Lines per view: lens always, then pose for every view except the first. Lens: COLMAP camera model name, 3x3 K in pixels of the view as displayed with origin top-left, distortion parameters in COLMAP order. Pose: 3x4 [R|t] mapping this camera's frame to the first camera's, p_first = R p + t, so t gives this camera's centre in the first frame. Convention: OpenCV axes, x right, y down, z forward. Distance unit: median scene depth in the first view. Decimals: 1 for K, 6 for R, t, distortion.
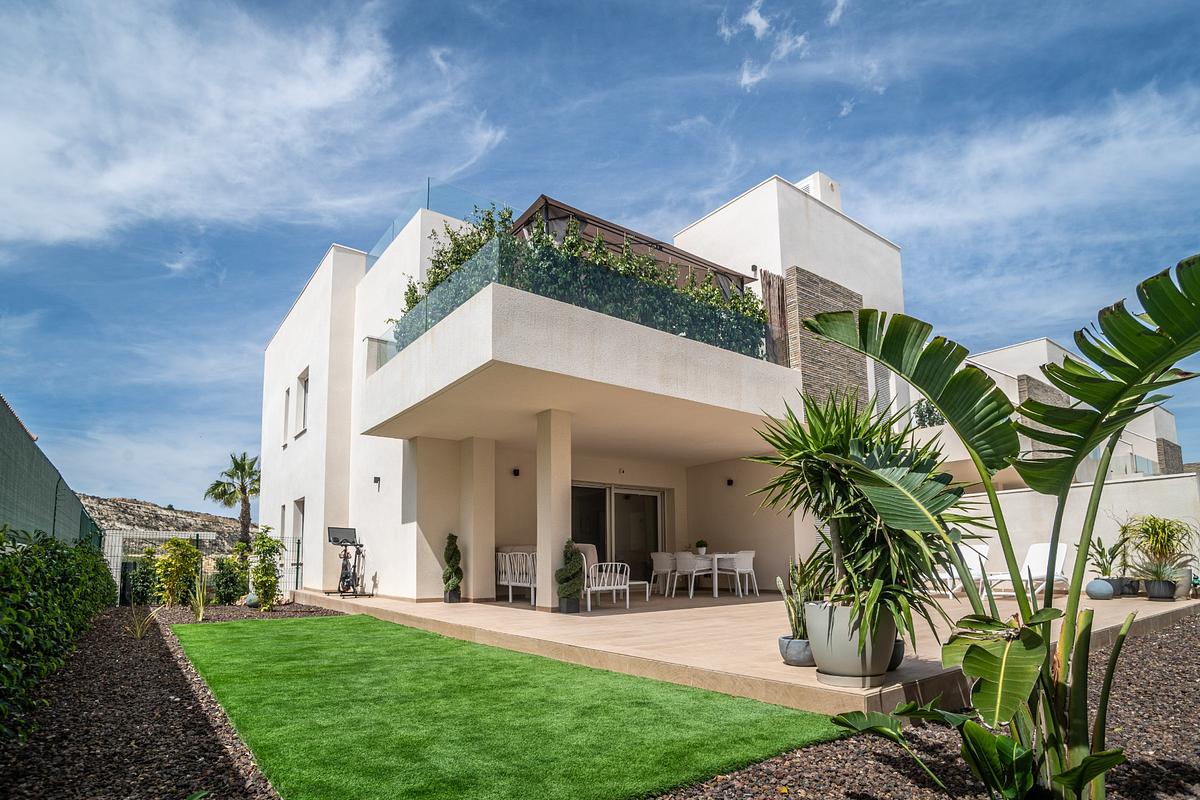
lens RADIAL K [[594.6, 0, 600.0], [0, 594.6, 400.0], [0, 0, 1]] dist [-0.023402, 0.000407]
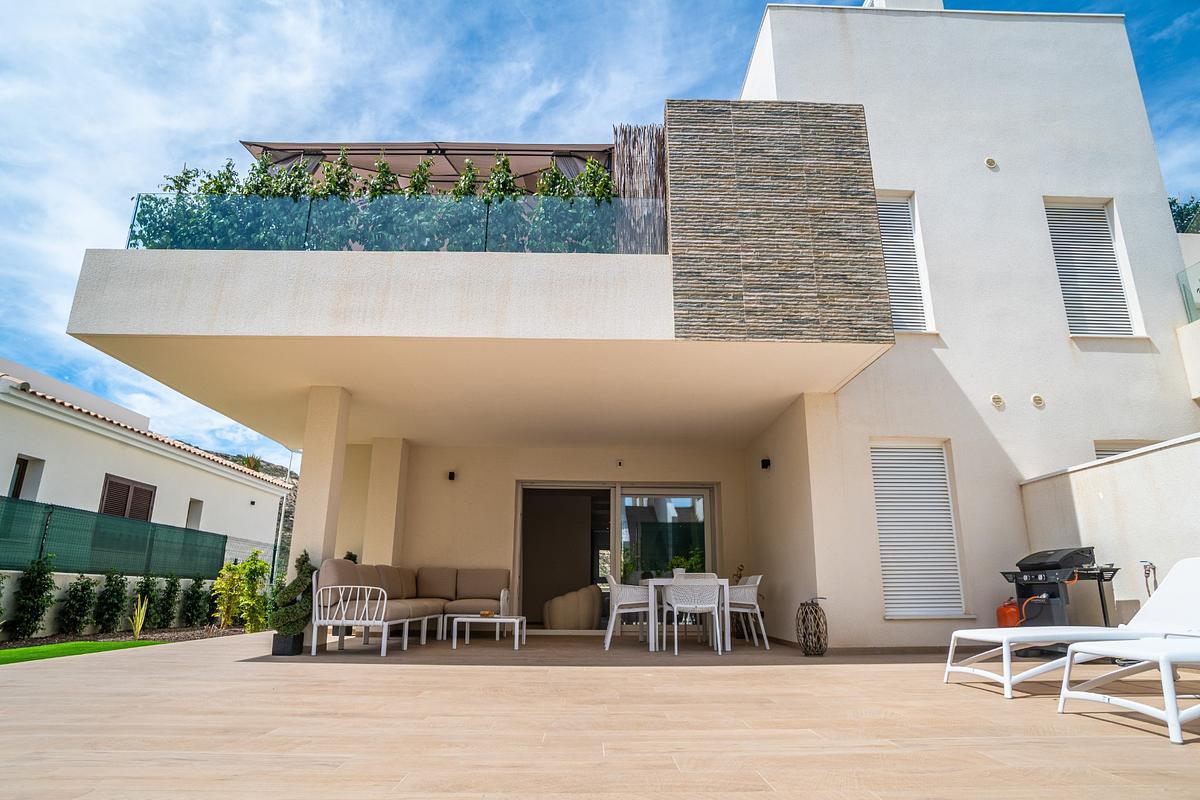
lens RADIAL K [[595.1, 0, 600.0], [0, 595.1, 358.0], [0, 0, 1]] dist [-0.029987, -0.000026]
pose [[0.812443, -0.207108, -0.545016, 0.540325], [0.141046, 0.976833, -0.160945, 0.127843], [0.565723, 0.053887, 0.822833, 0.449669]]
